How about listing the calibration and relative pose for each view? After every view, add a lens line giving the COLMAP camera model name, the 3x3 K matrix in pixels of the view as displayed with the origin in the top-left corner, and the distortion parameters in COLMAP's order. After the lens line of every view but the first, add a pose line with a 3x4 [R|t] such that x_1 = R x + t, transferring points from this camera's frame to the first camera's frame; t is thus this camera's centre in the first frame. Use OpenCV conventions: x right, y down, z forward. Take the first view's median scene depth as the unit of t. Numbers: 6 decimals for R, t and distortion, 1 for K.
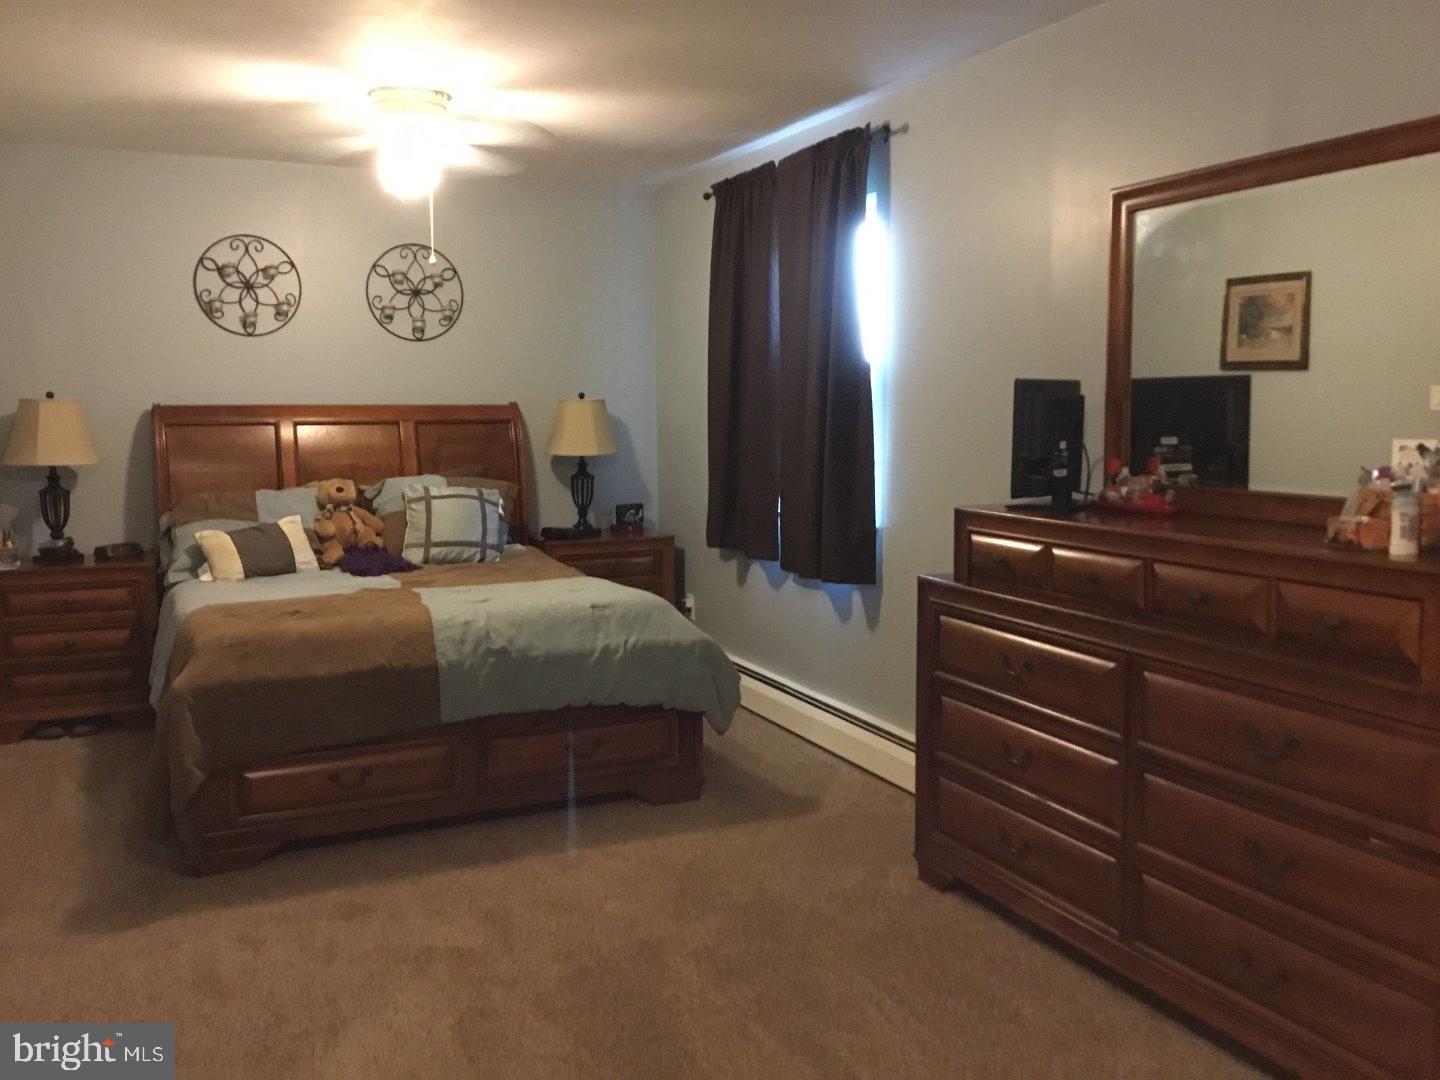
lens RADIAL K [[1314.1, 0, 720.0], [0, 1314.1, 540.0], [0, 0, 1]] dist [0.134919, -0.198150]
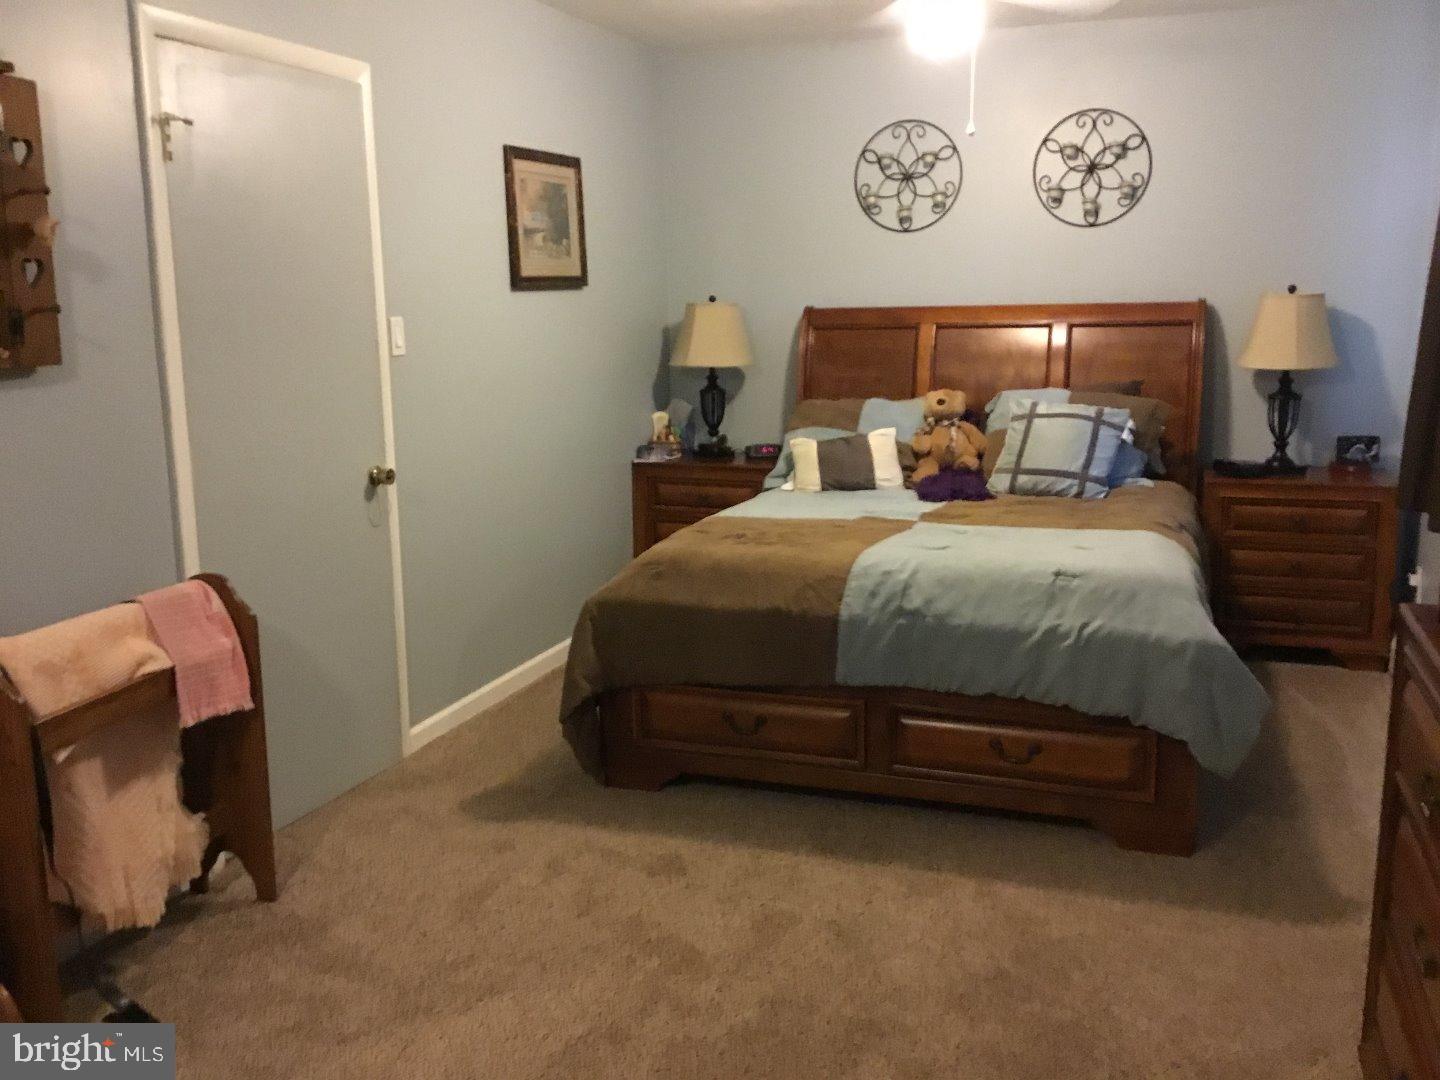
lens RADIAL K [[1314.1, 0, 720.0], [0, 1314.1, 540.0], [0, 0, 1]] dist [0.134919, -0.198150]
pose [[0.721262, 0.122073, -0.681821, 0.226532], [-0.066457, 0.992002, 0.107307, -0.030747], [0.689467, -0.032084, 0.723606, 0.240772]]
